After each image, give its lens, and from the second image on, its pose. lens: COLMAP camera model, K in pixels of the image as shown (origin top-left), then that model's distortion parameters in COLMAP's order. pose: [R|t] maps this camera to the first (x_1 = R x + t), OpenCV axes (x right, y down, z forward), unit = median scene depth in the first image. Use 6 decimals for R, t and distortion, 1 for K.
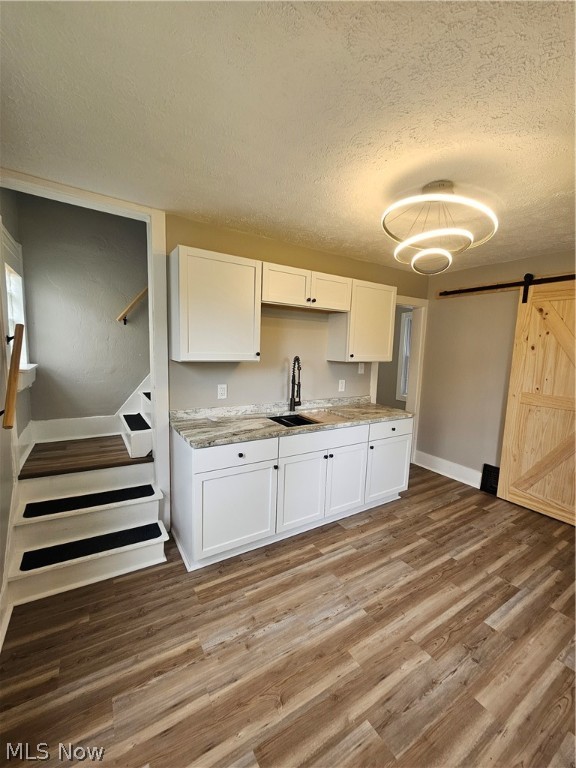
lens RADIAL K [[317.5, 0, 294.8], [0, 317.5, 382.1], [0, 0, 1]] dist [-0.003065, 0.000353]
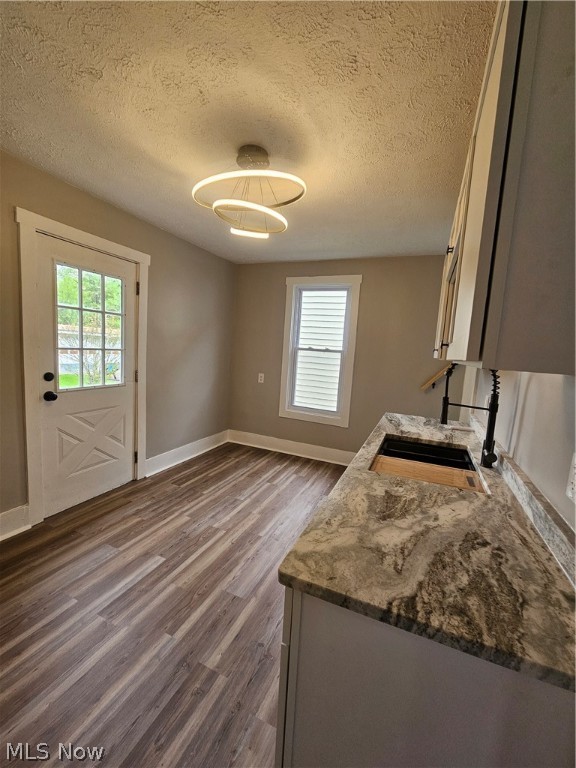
lens RADIAL K [[317.5, 0, 286.7], [0, 317.5, 383.2], [0, 0, 1]] dist [-0.003065, 0.000353]
pose [[-0.831910, -0.025480, -0.554325, 0.748039], [-0.154083, 0.970270, 0.186642, -0.115382], [0.533089, 0.240681, -0.811104, 1.695627]]
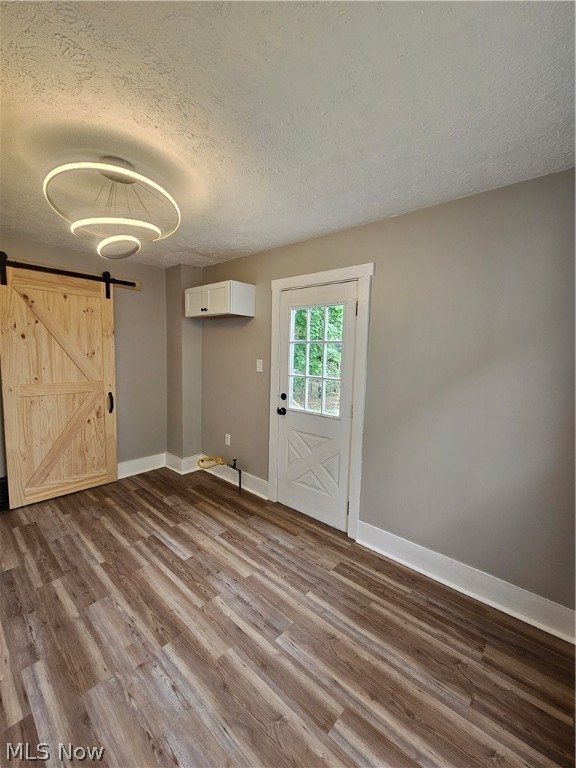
lens RADIAL K [[317.5, 0, 291.6], [0, 317.5, 383.1], [0, 0, 1]] dist [-0.003065, 0.000353]
pose [[-0.262604, -0.135929, 0.955281, -0.530647], [0.070927, 0.984630, 0.159603, -0.093293], [-0.962293, 0.109668, -0.248927, 0.697653]]
